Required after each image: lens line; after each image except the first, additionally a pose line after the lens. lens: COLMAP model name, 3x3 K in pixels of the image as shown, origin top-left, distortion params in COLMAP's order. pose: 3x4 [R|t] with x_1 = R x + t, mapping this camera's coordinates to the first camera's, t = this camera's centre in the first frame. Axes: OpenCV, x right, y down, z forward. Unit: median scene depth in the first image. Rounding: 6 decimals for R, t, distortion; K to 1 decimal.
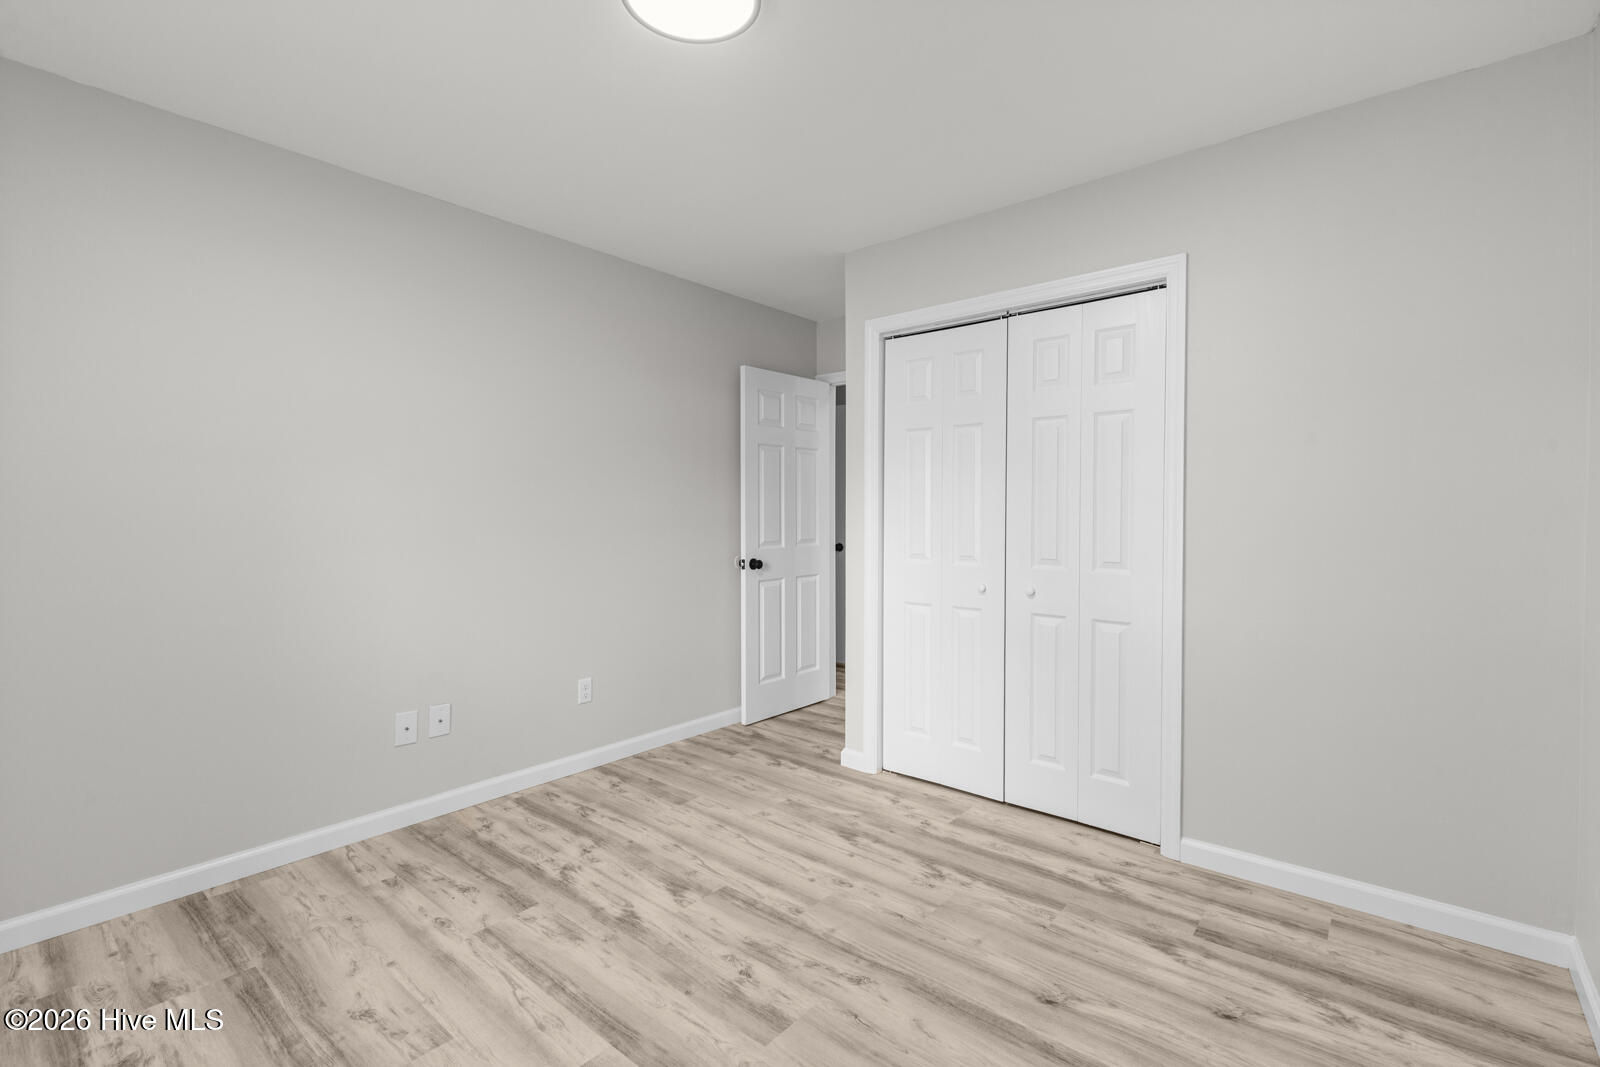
lens RADIAL K [[726.3, 0, 799.6], [0, 726.3, 526.9], [0, 0, 1]] dist [-0.000298, -0.000028]
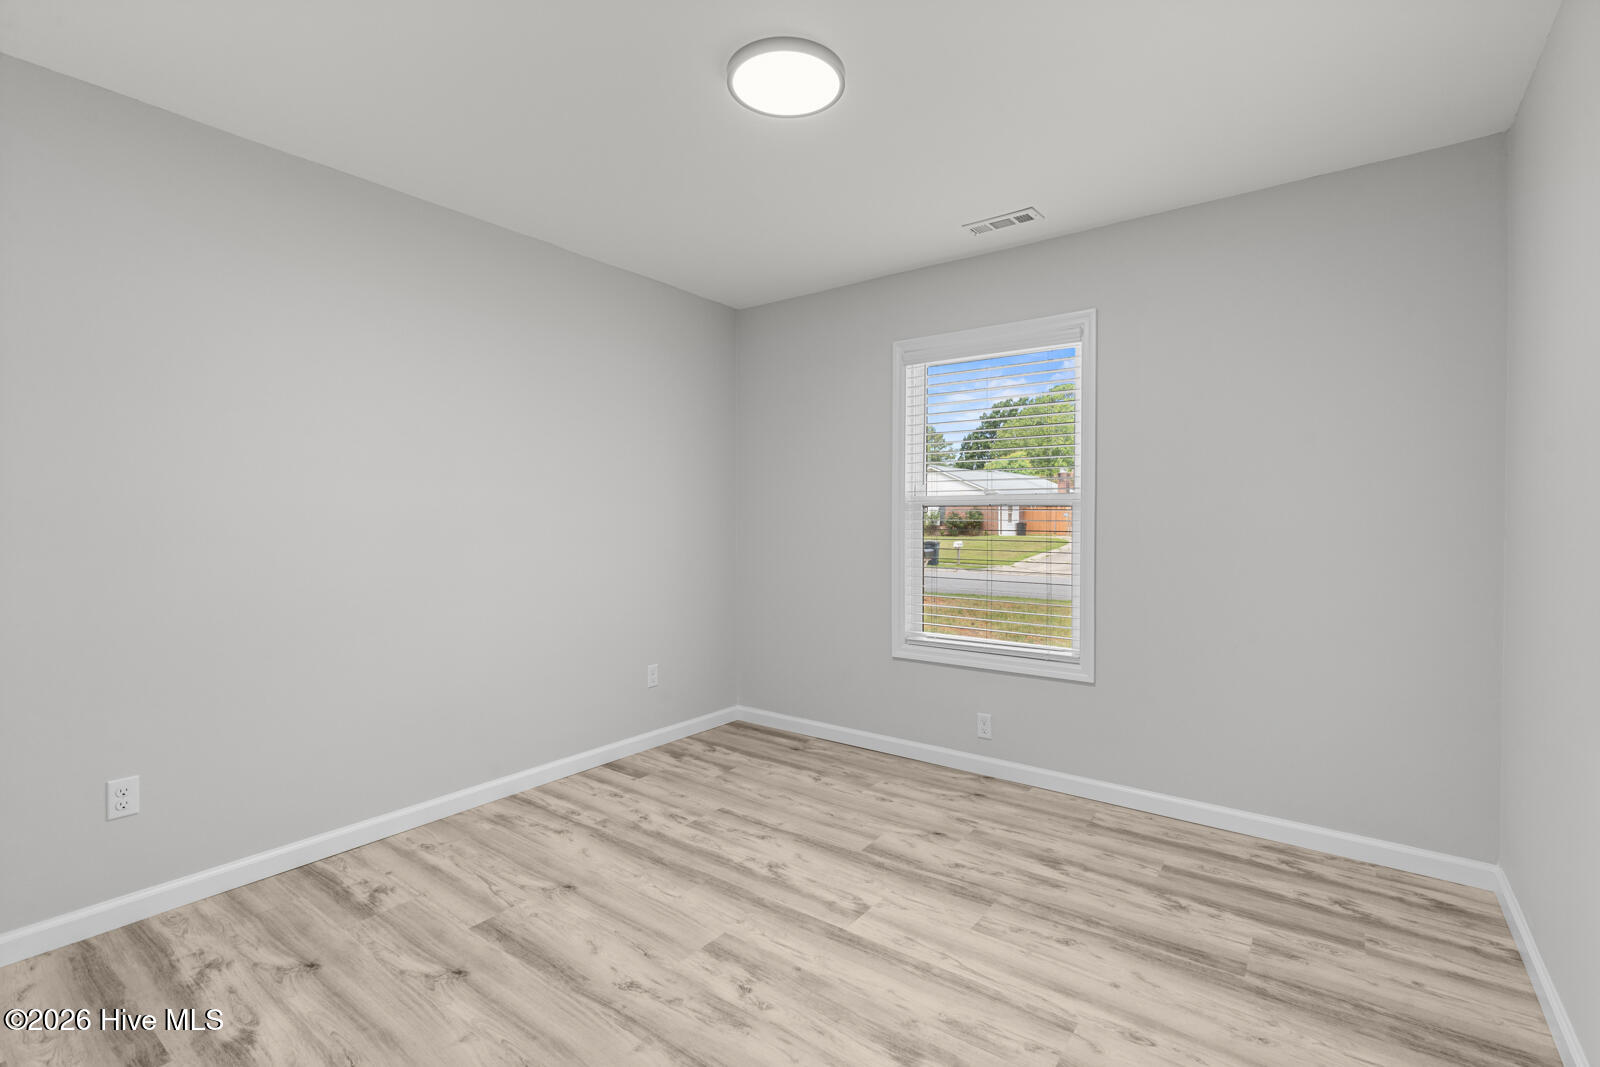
lens RADIAL K [[726.3, 0, 800.1], [0, 726.3, 527.7], [0, 0, 1]] dist [-0.000298, -0.000028]
pose [[-0.998482, 0.000605, -0.055075, -0.094872], [-0.001209, 0.999458, 0.032909, -0.036610], [0.055065, 0.032926, -0.997940, 1.954816]]
